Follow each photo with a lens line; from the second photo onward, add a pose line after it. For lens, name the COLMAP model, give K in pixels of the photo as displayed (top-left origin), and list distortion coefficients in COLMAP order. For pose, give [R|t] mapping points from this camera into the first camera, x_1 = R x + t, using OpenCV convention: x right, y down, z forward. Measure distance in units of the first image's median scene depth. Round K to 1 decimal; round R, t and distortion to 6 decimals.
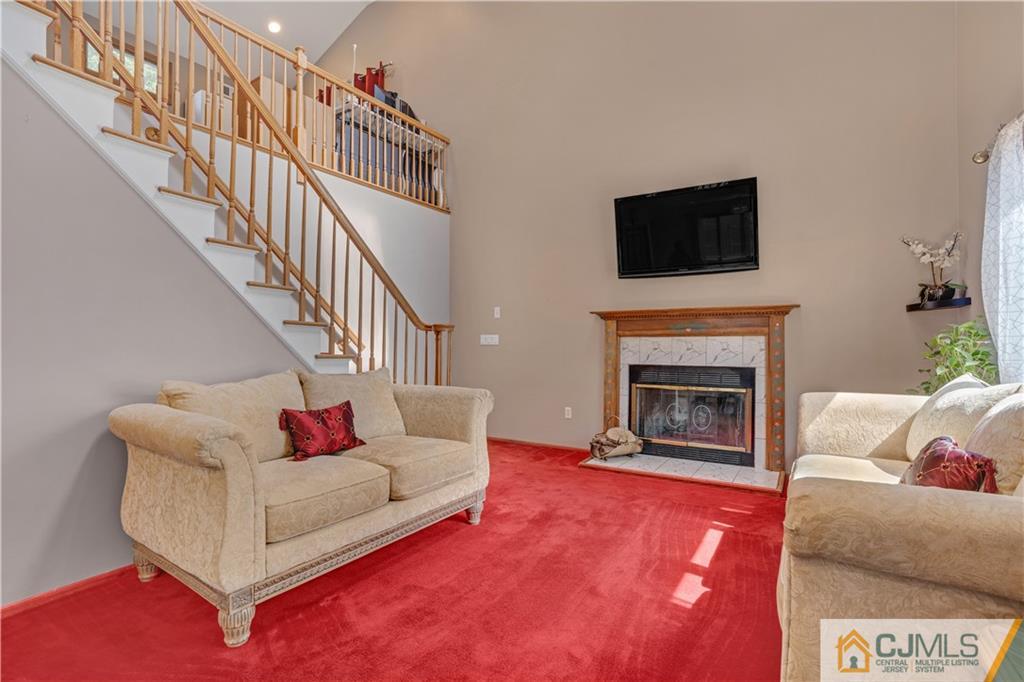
lens RADIAL K [[484.0, 0, 518.3], [0, 484.0, 339.2], [0, 0, 1]] dist [-0.043426, 0.014733]
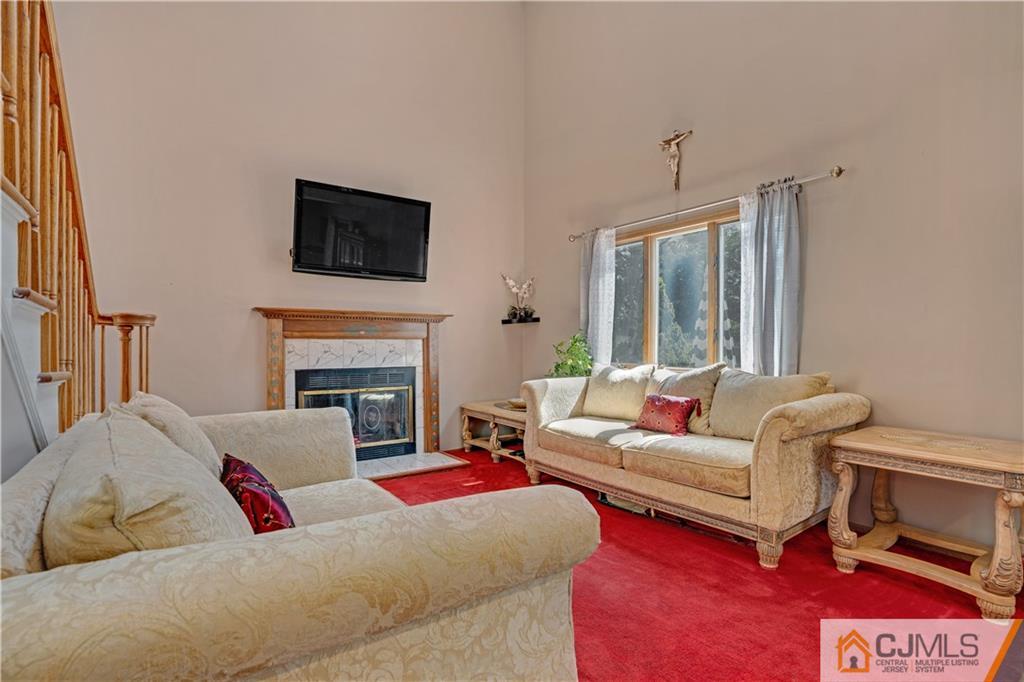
lens RADIAL K [[484.0, 0, 505.7], [0, 484.0, 349.6], [0, 0, 1]] dist [-0.043426, 0.014733]
pose [[0.388574, -0.009597, 0.921368, -0.479423], [-0.005336, 0.999906, 0.012665, 0.002129], [-0.921402, -0.009838, 0.388486, 0.340677]]
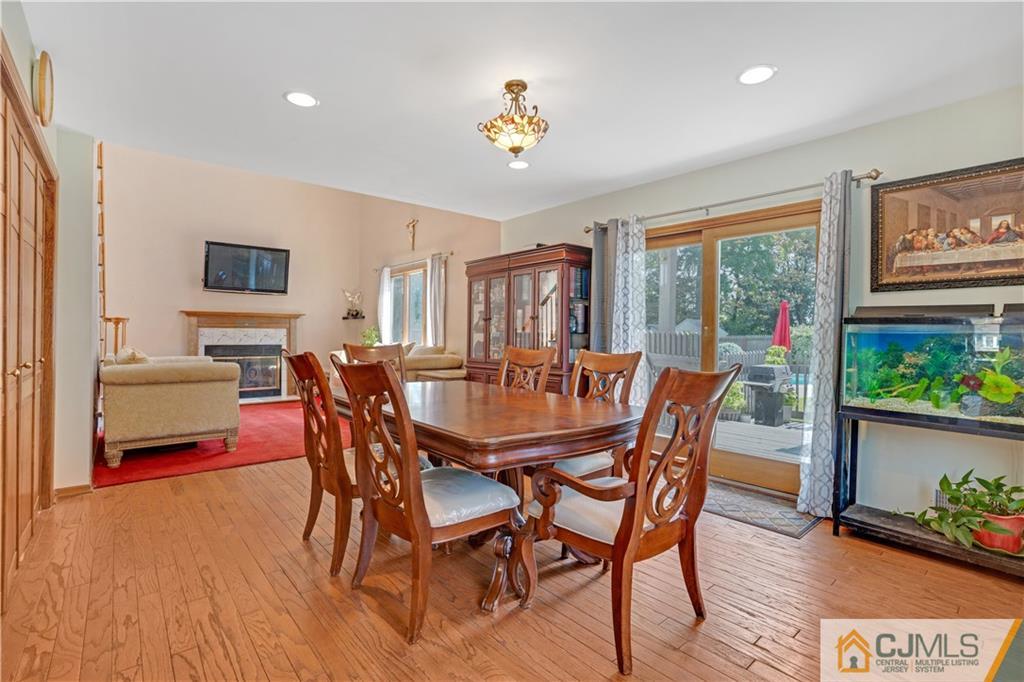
lens RADIAL K [[484.0, 0, 505.9], [0, 484.0, 328.3], [0, 0, 1]] dist [-0.043426, 0.014733]
pose [[0.326405, 0.013891, 0.945128, -1.032057], [-0.014282, 0.999850, -0.009763, -0.001716], [-0.945122, -0.010311, 0.326555, -0.492493]]
